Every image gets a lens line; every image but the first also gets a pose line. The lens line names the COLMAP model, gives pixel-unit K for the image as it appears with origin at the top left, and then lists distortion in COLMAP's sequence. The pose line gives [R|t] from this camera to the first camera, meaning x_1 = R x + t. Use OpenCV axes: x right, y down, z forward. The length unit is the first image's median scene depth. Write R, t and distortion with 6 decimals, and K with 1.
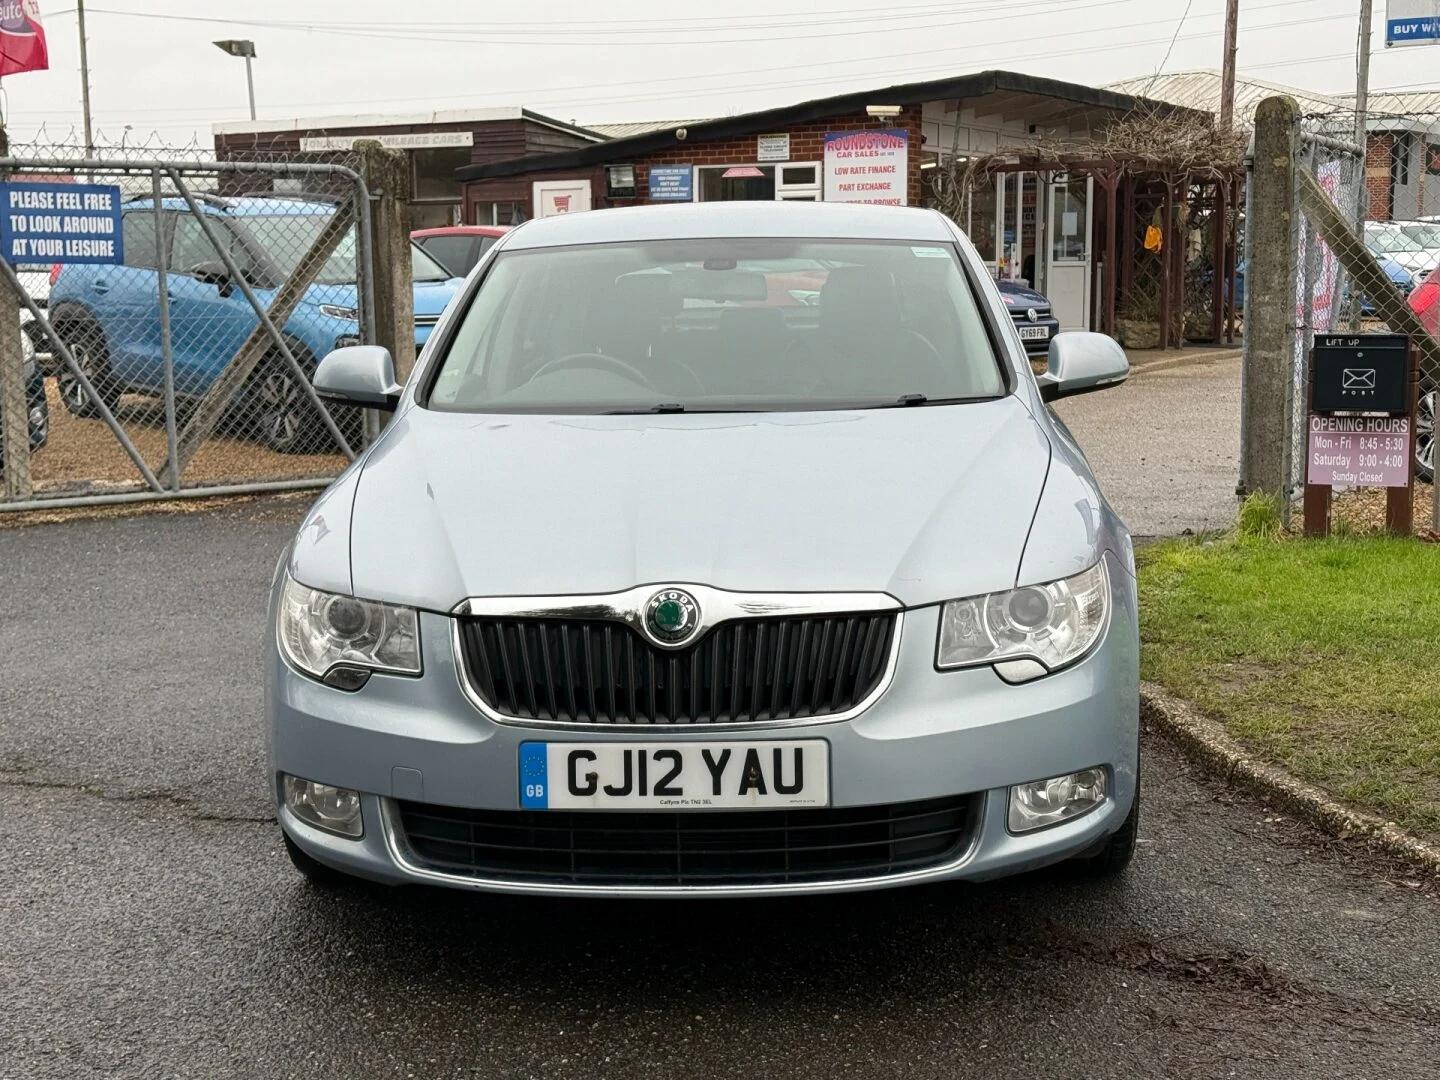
lens RADIAL K [[2086.9, 0, 714.0], [0, 2086.9, 539.0], [0, 0, 1]] dist [0.110203, 0.000000]
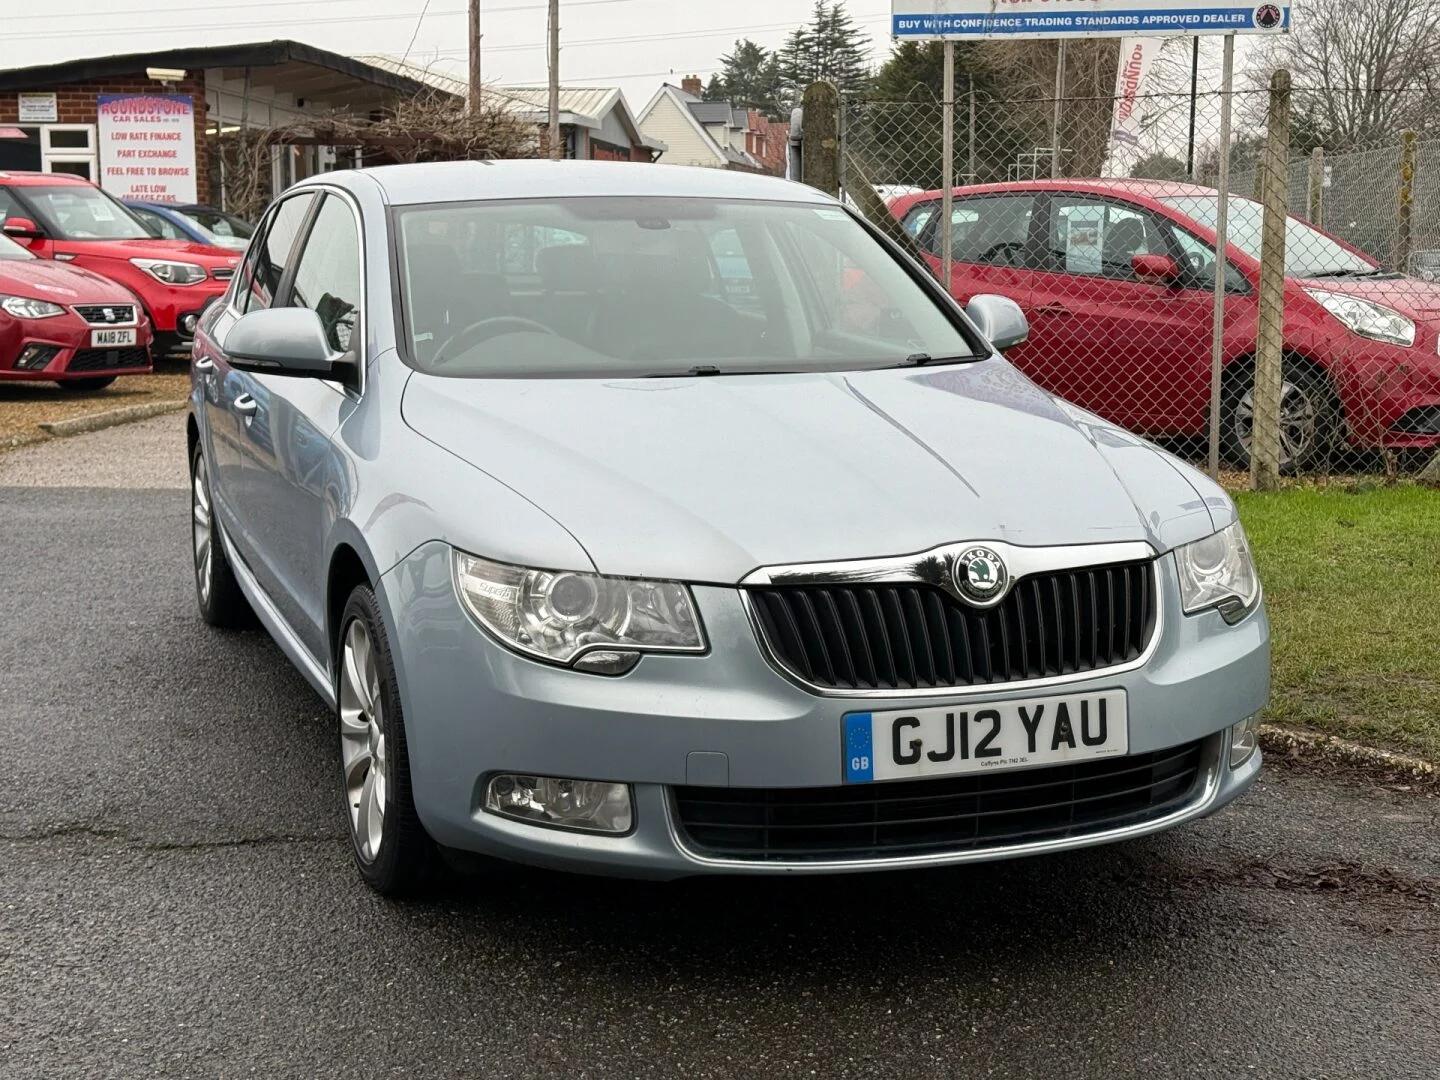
lens RADIAL K [[2086.9, 0, 728.3], [0, 2086.9, 545.2], [0, 0, 1]] dist [0.110203, 0.000000]
pose [[0.916085, -0.044612, 0.398496, -0.492912], [0.040132, 0.999003, 0.019581, -0.000493], [-0.398972, -0.001945, 0.916961, 0.140261]]
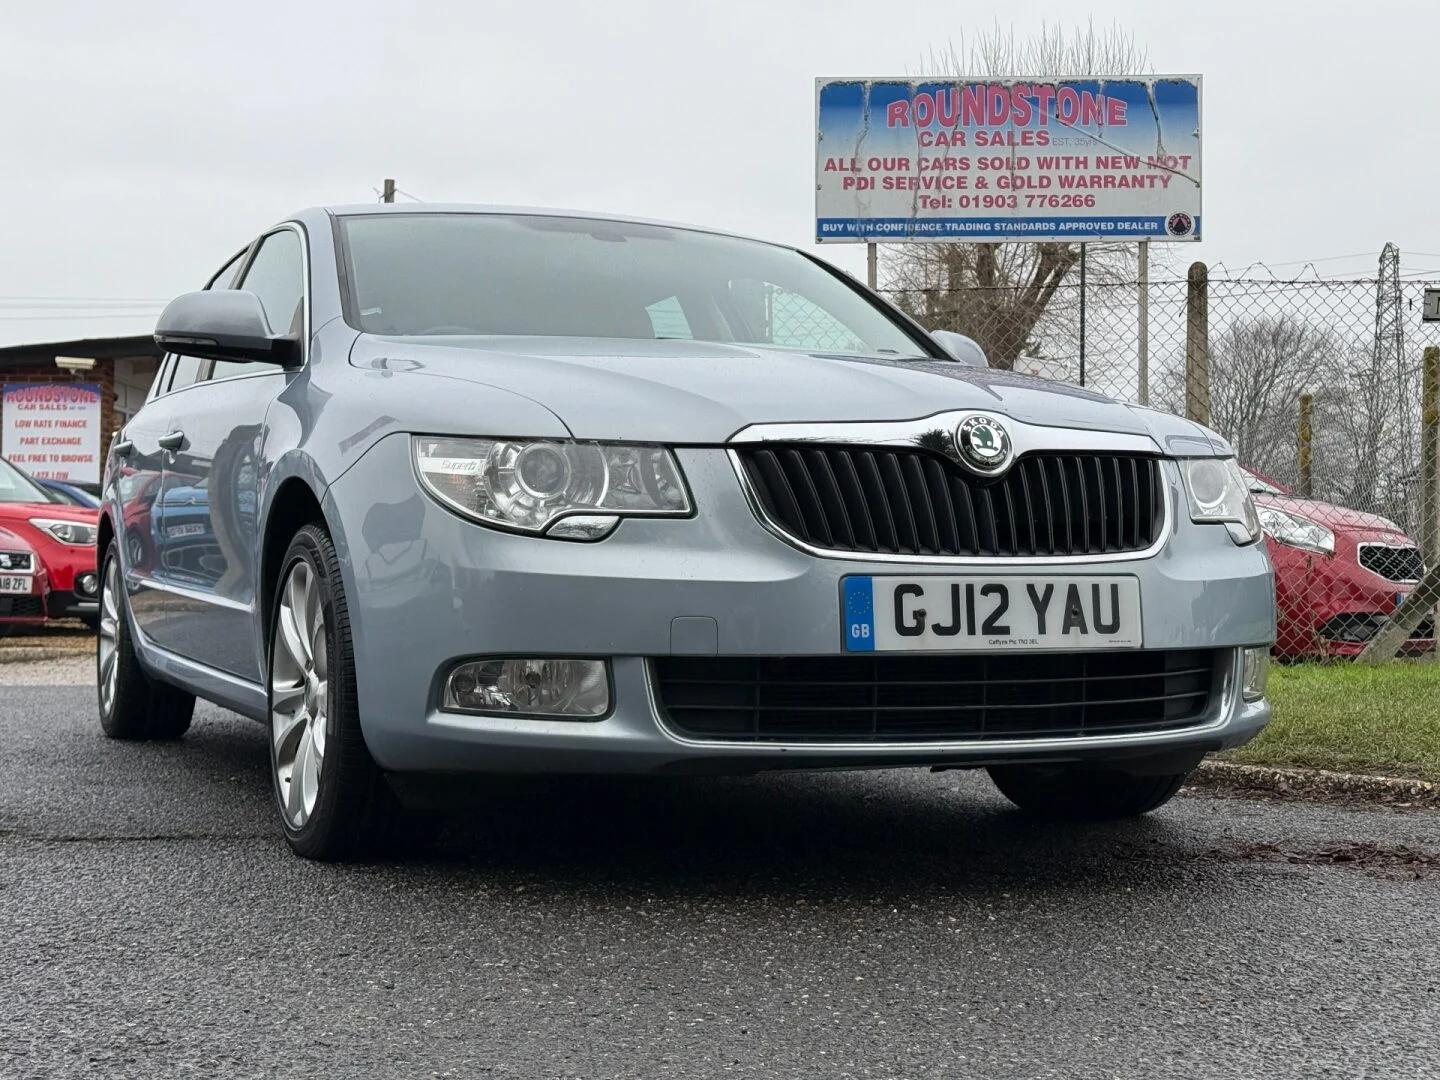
lens RADIAL K [[2086.9, 0, 740.0], [0, 2086.9, 536.3], [0, 0, 1]] dist [0.110203, 0.000000]
pose [[0.892579, 0.030806, 0.449838, -0.501125], [0.042641, 0.987425, -0.152230, 0.202358], [-0.448871, 0.155059, 0.880041, 0.233623]]
